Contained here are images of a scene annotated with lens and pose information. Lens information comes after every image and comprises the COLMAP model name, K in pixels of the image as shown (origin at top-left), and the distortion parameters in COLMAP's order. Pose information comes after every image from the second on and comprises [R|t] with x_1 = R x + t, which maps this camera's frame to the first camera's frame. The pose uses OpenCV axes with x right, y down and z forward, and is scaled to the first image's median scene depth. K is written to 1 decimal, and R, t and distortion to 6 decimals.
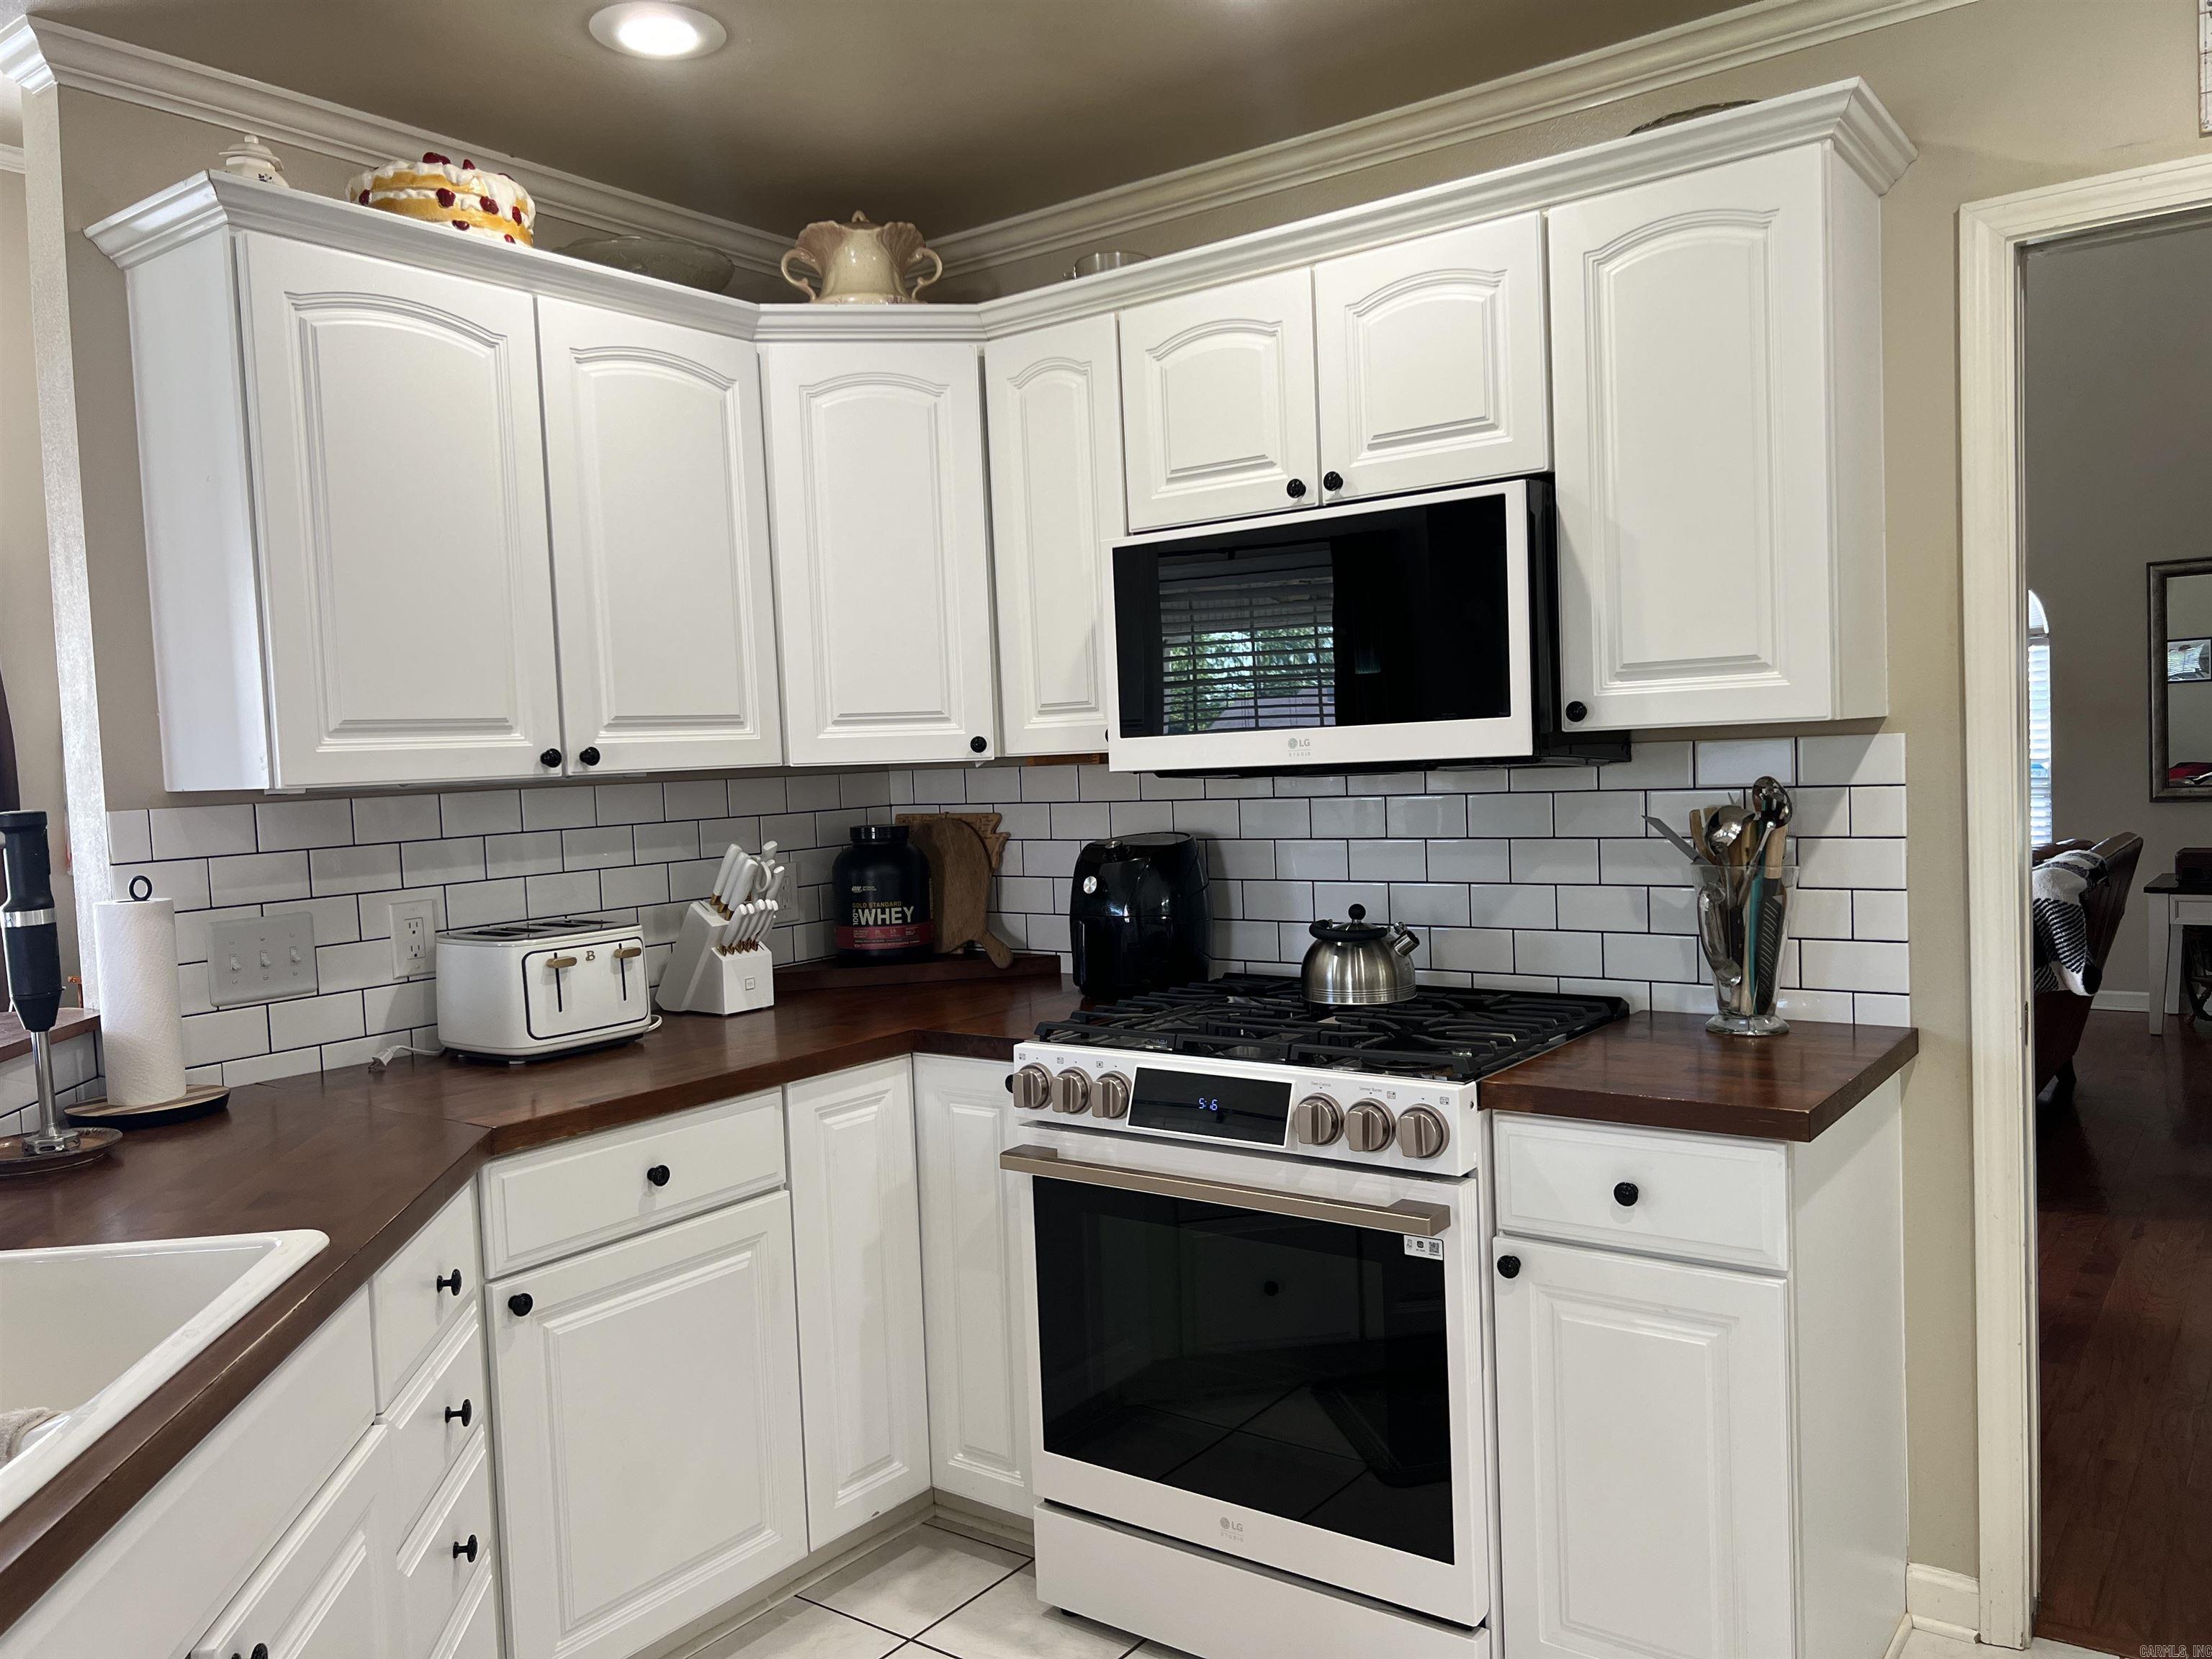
lens RADIAL K [[1658.2, 0, 1117.8], [0, 1658.2, 837.4], [0, 0, 1]] dist [0.065457, -0.075939]
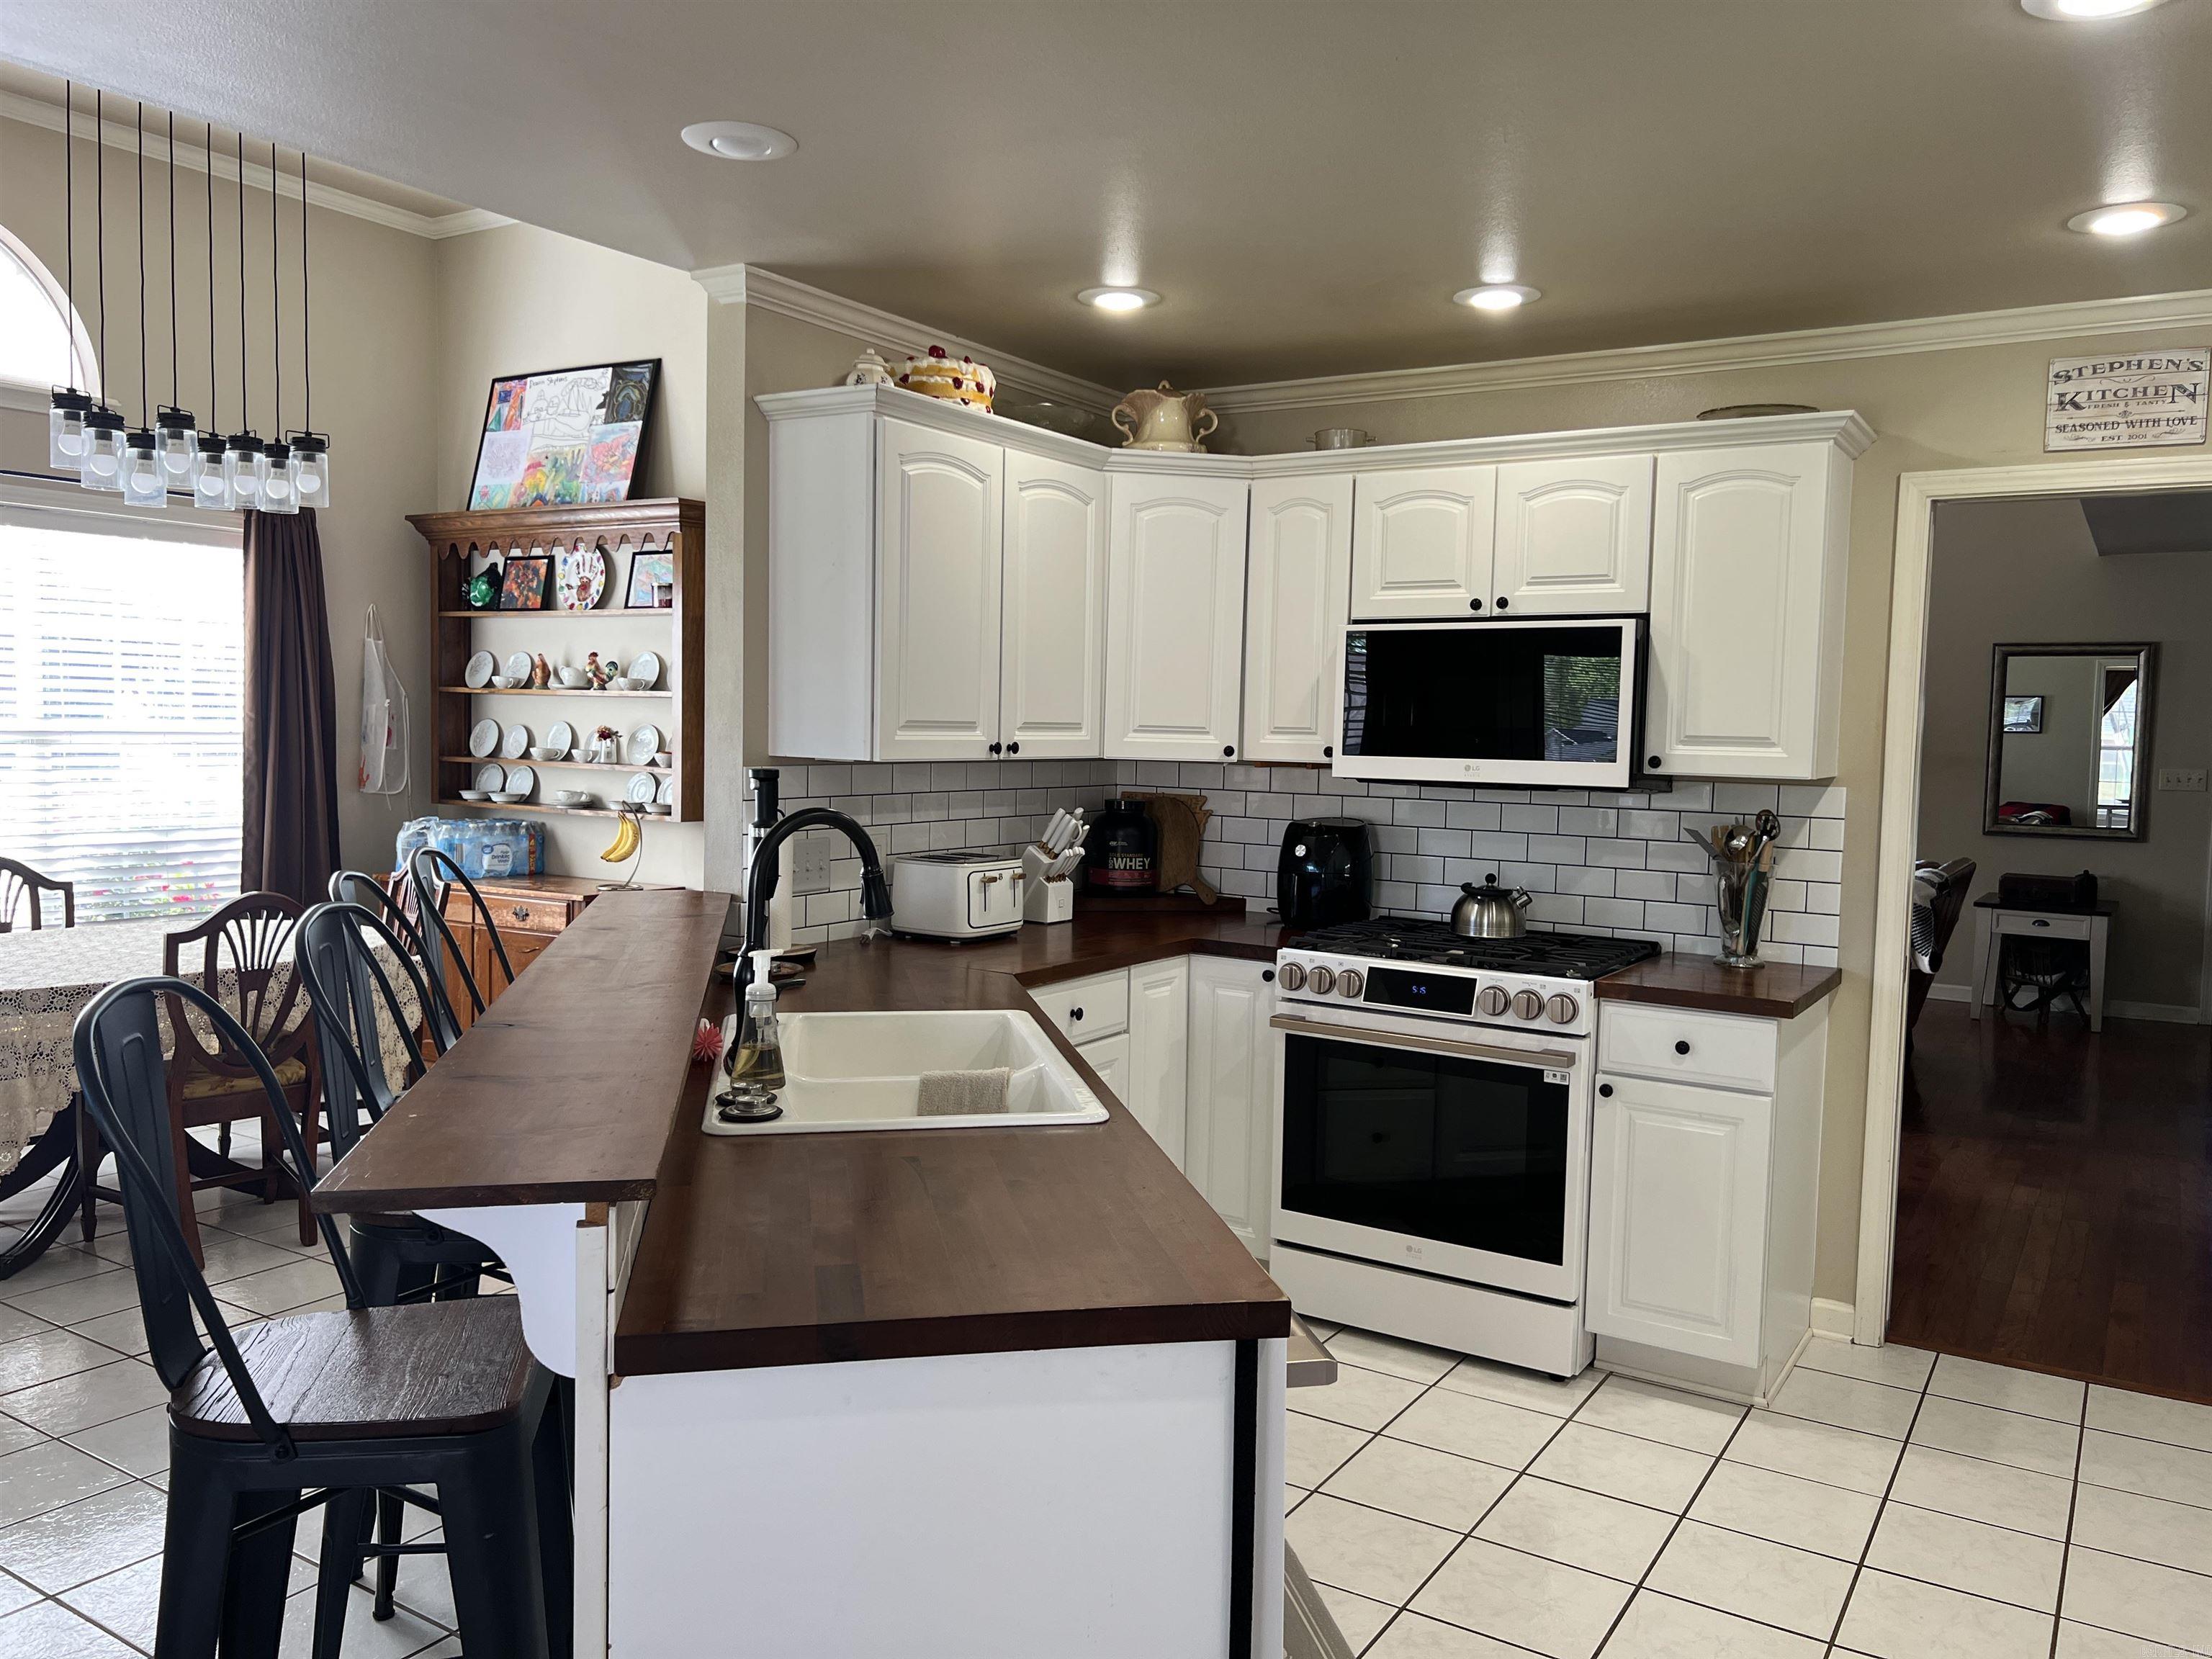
lens RADIAL K [[1658.2, 0, 1114.8], [0, 1658.2, 829.3], [0, 0, 1]] dist [0.065457, -0.075939]
pose [[0.995274, 0.060986, 0.075567, -0.341583], [-0.061930, 0.998028, 0.010221, 0.005522], [-0.074795, -0.014853, 0.997088, -0.543716]]
